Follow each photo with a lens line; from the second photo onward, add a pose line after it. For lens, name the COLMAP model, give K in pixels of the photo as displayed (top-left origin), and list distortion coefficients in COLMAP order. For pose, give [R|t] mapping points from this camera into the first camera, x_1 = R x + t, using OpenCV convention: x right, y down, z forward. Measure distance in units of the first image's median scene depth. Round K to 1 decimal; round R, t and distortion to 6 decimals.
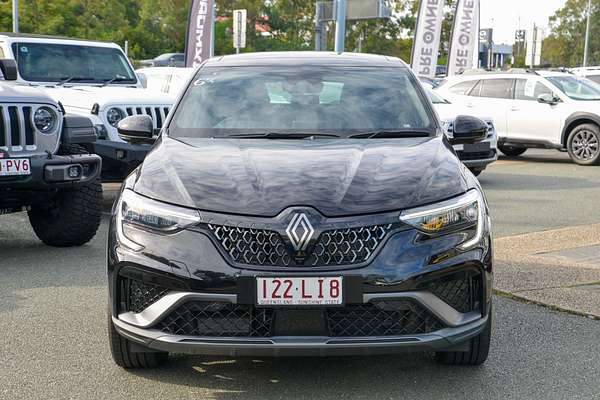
lens RADIAL K [[1086.6, 0, 300.0], [0, 1086.6, 200.0], [0, 0, 1]] dist [0.355902, 0.026763]
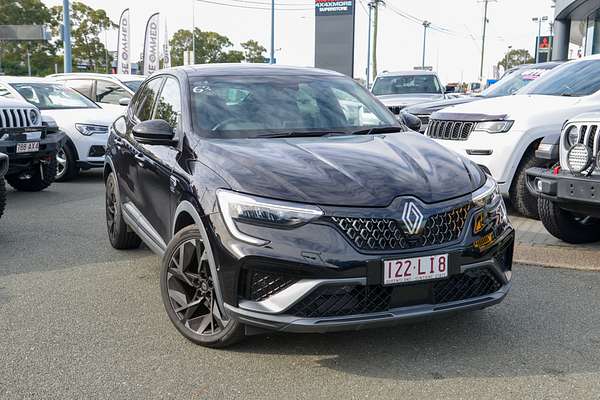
lens RADIAL K [[732.2, 0, 300.0], [0, 732.2, 200.0], [0, 0, 1]] dist [0.162882, 0.007608]
pose [[0.921948, -0.065731, 0.381696, -0.406949], [0.048915, 0.997363, 0.053606, -0.037693], [-0.384214, -0.030751, 0.922732, 0.324373]]
